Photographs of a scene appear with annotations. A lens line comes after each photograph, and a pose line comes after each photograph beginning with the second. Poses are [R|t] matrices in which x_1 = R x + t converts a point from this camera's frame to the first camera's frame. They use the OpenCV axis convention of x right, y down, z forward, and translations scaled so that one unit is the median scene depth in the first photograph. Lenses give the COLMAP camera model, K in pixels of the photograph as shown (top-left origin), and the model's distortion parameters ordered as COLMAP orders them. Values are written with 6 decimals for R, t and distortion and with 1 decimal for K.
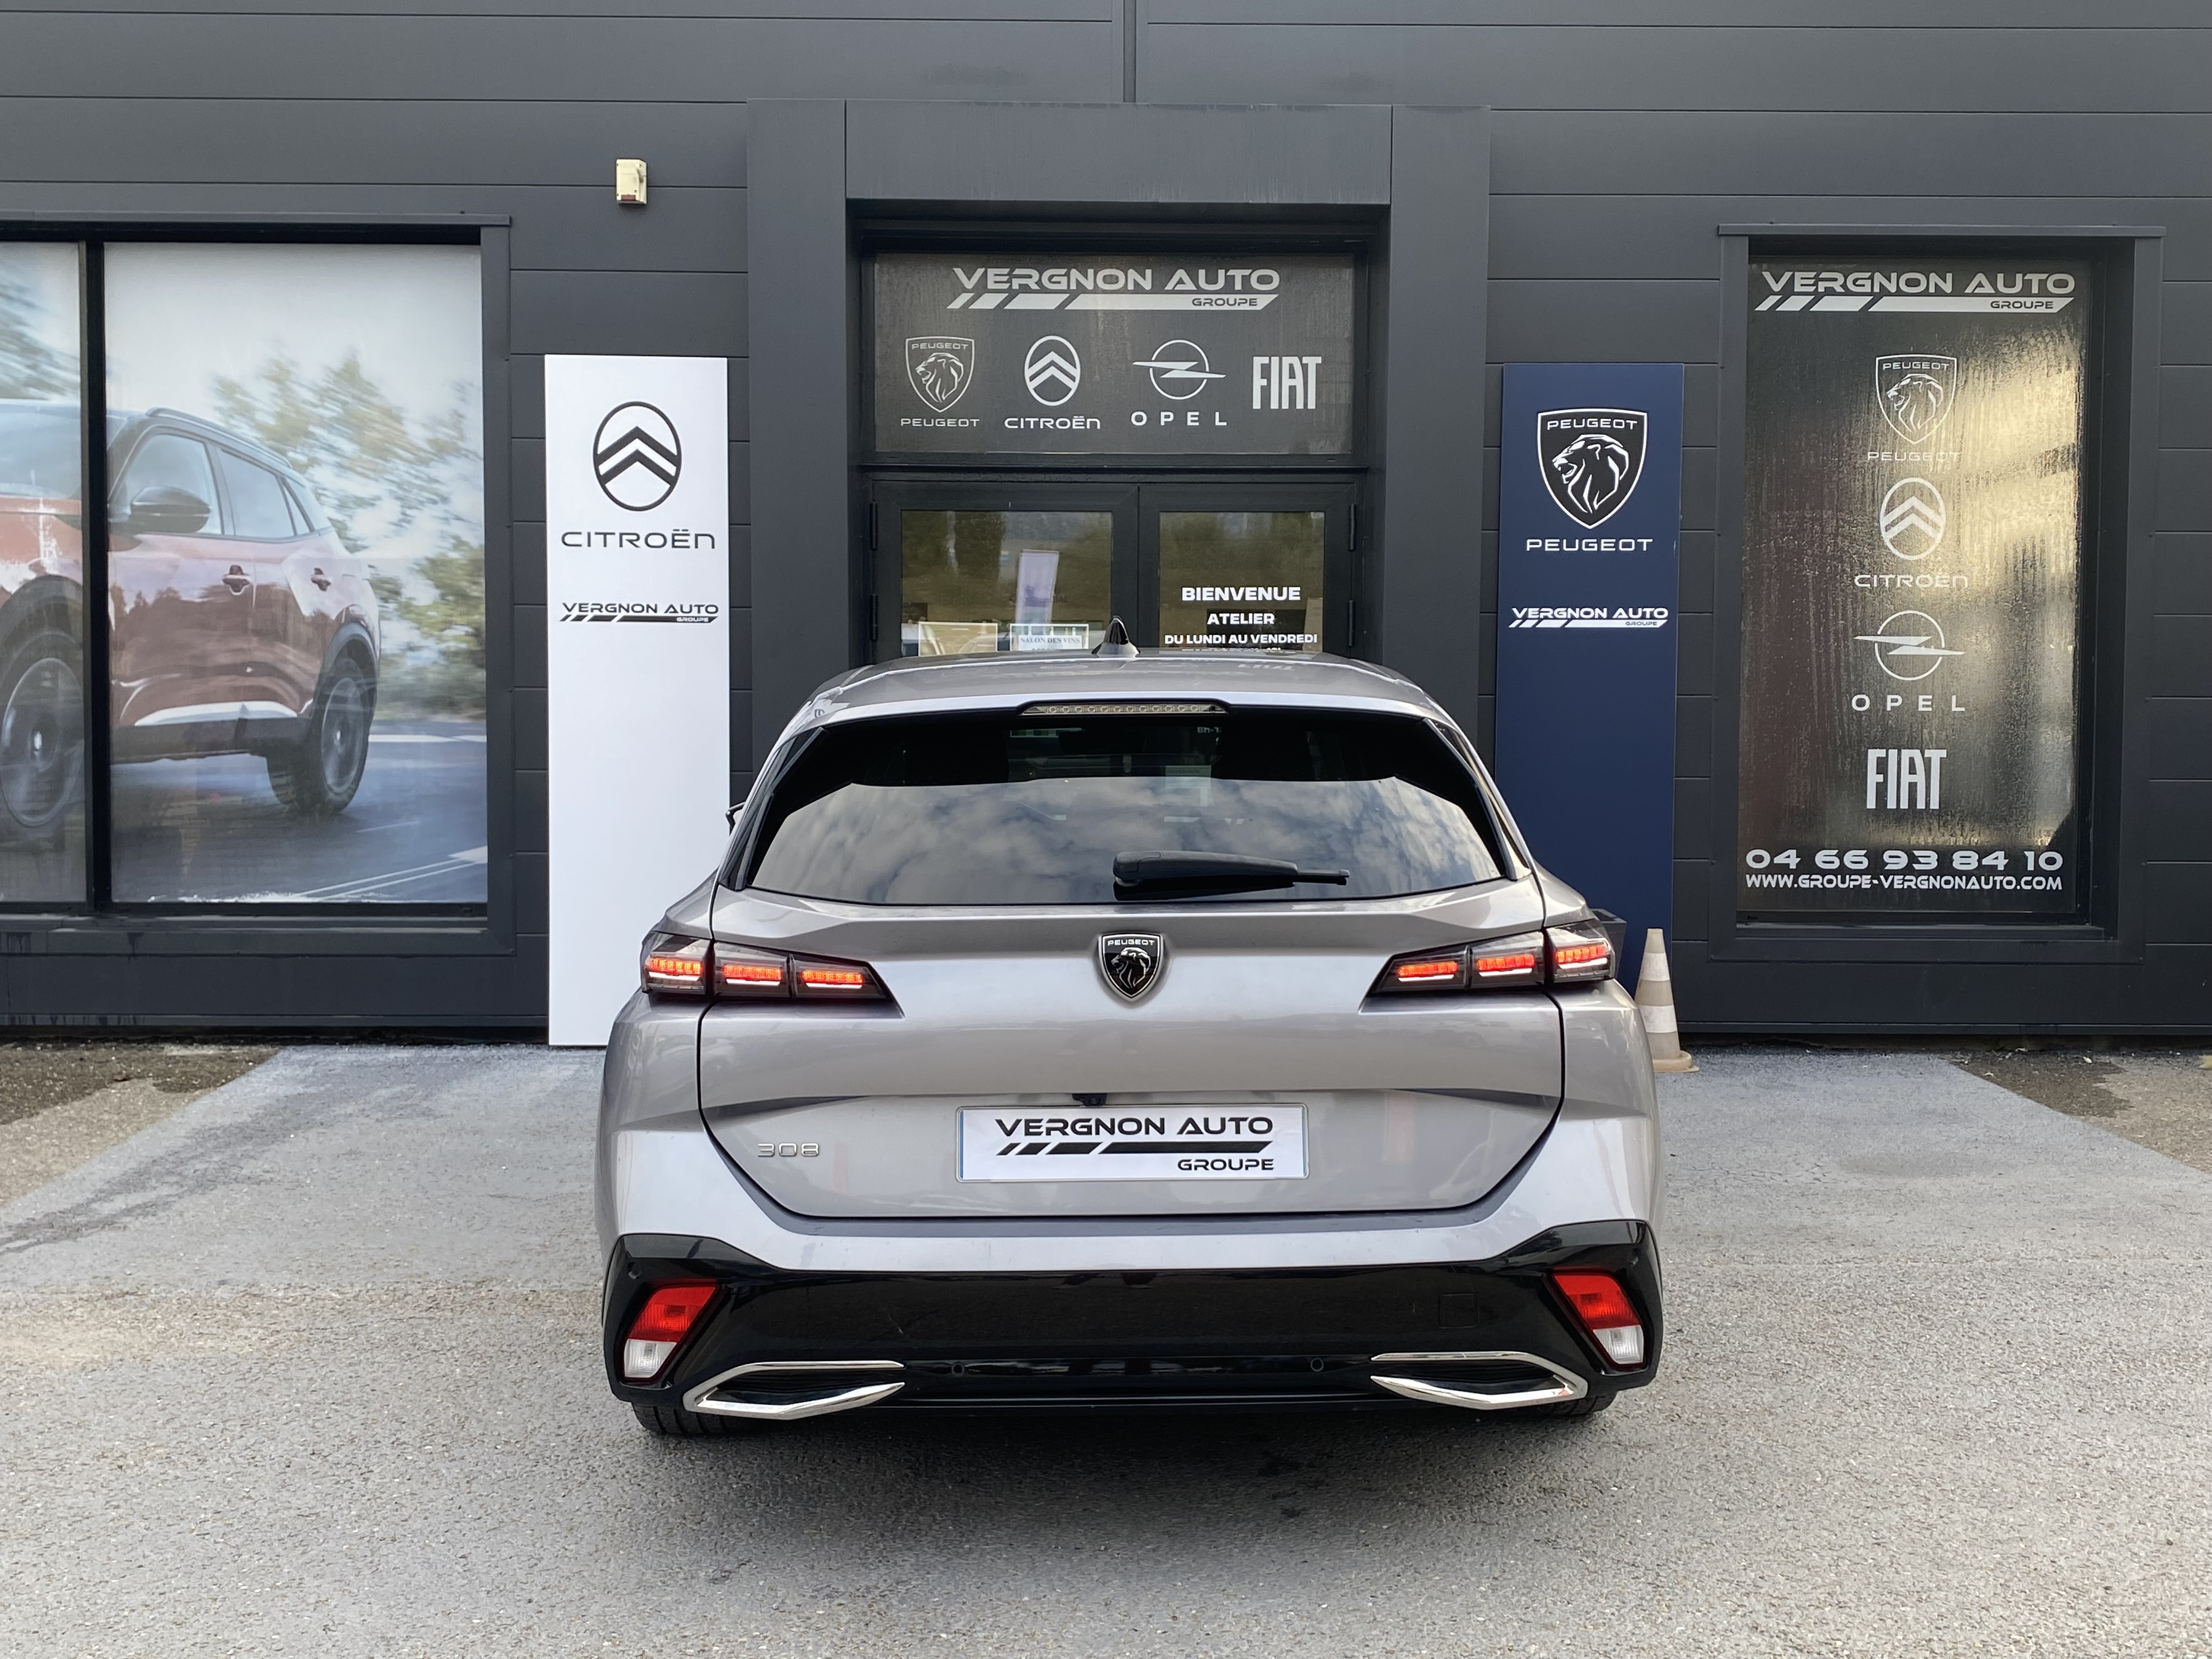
lens RADIAL K [[2188.3, 0, 1106.0], [0, 2188.3, 829.5], [0, 0, 1]] dist [0.148357, -0.396391]
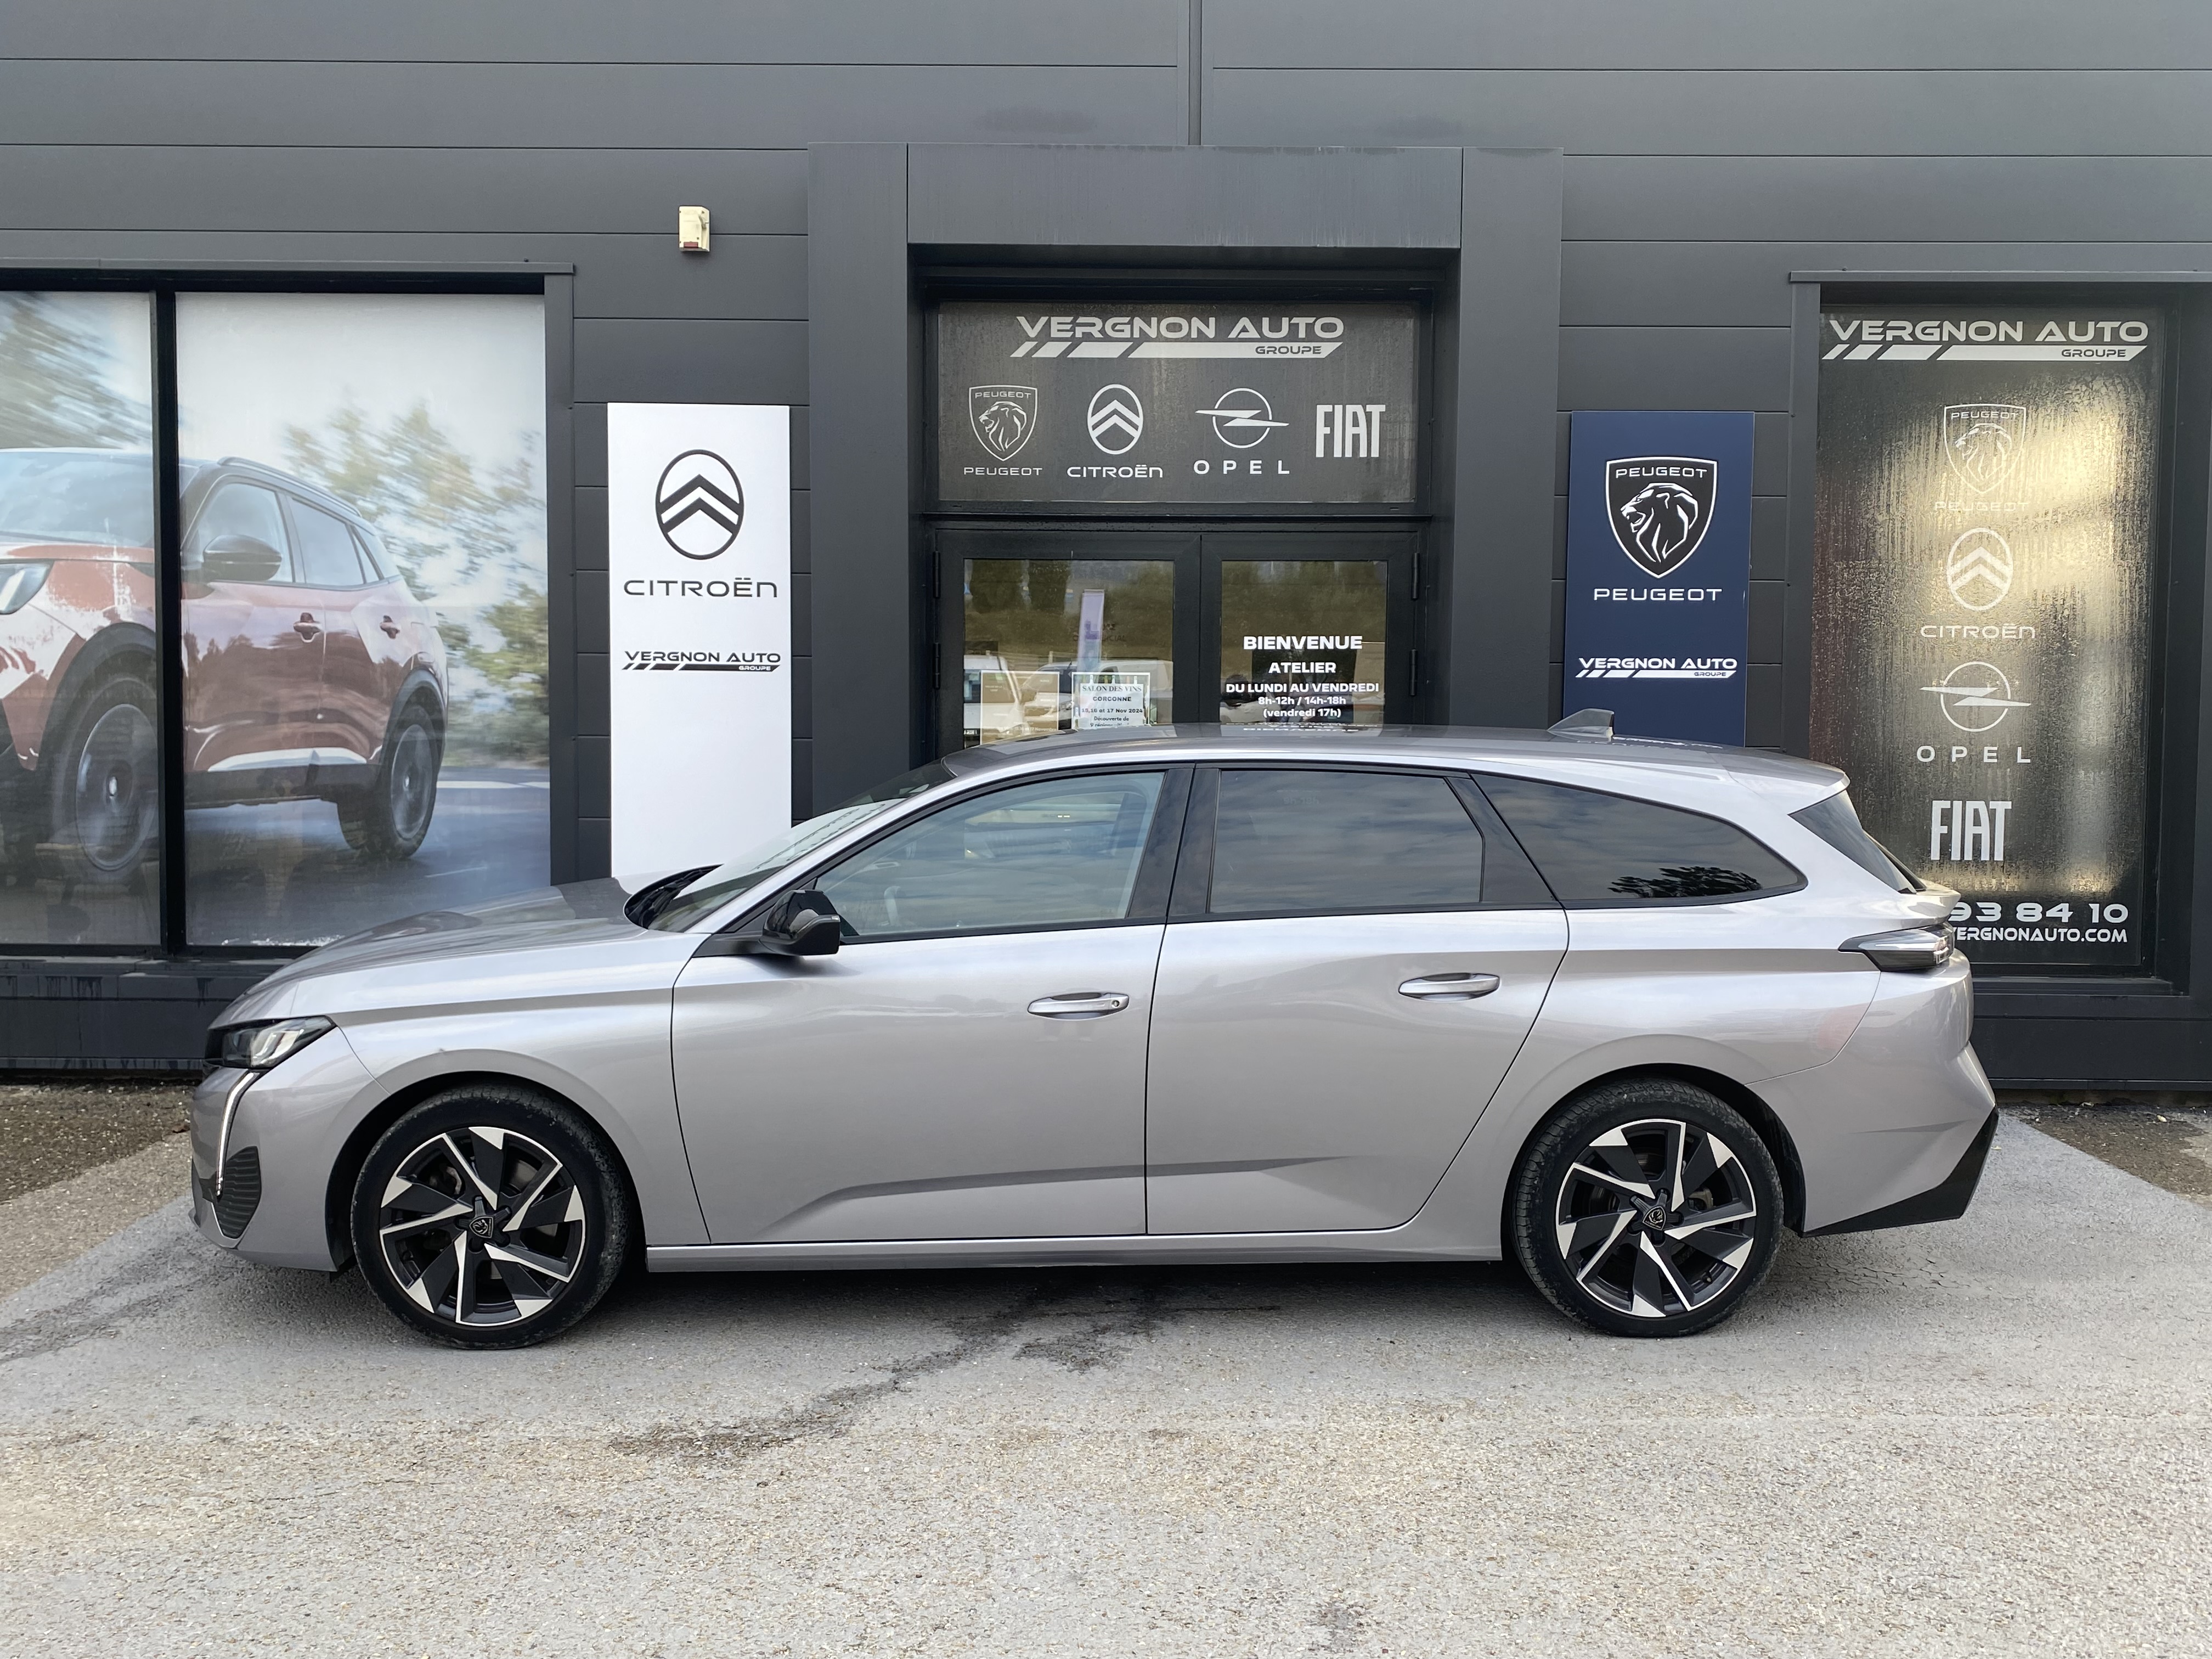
lens RADIAL K [[1840.3, 0, 1114.3], [0, 1840.3, 841.3], [0, 0, 1]] dist [0.094409, -0.197172]
pose [[0.999807, 0.004301, -0.019154, -0.007875], [-0.004160, 0.999964, 0.007349, -0.022957], [0.019185, -0.007268, 0.999790, 0.159733]]
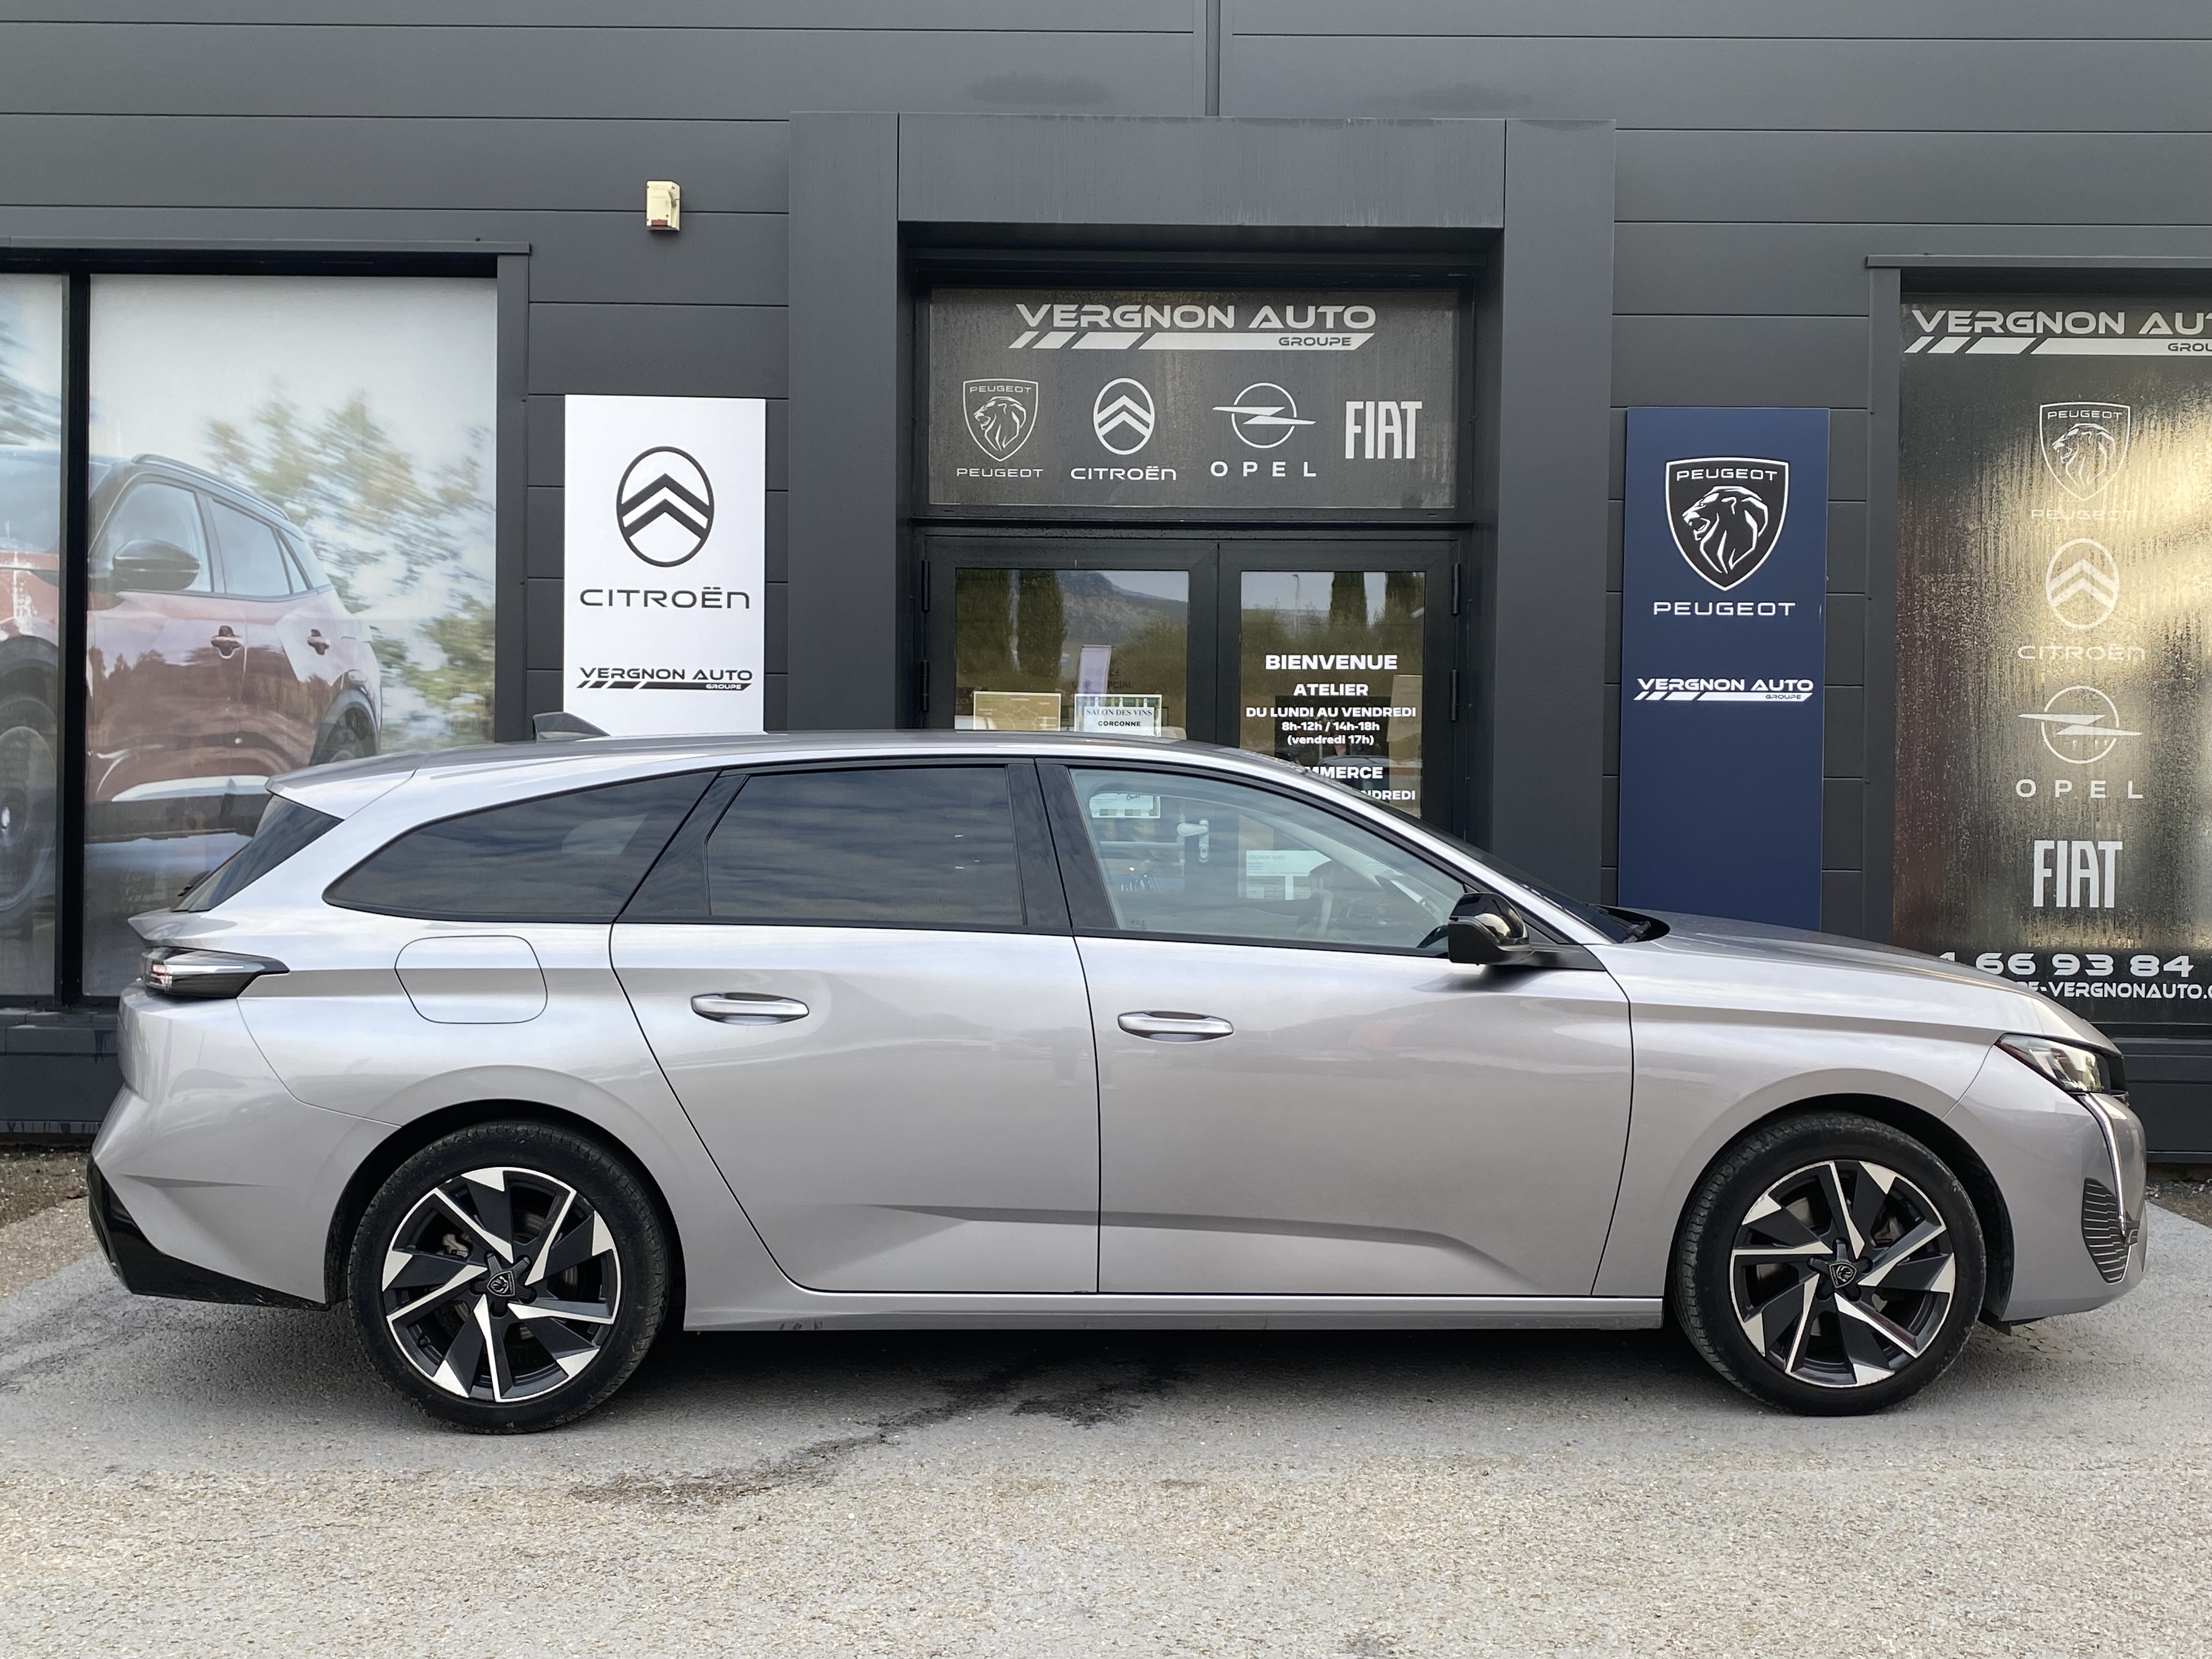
lens RADIAL K [[2123.0, 0, 1115.1], [0, 2123.0, 842.4], [0, 0, 1]] dist [0.125016, -0.293045]
pose [[0.999778, 0.006827, -0.019945, -0.009296], [-0.007607, 0.999198, -0.039314, 0.001501], [0.019660, 0.039457, 0.999028, 0.129486]]
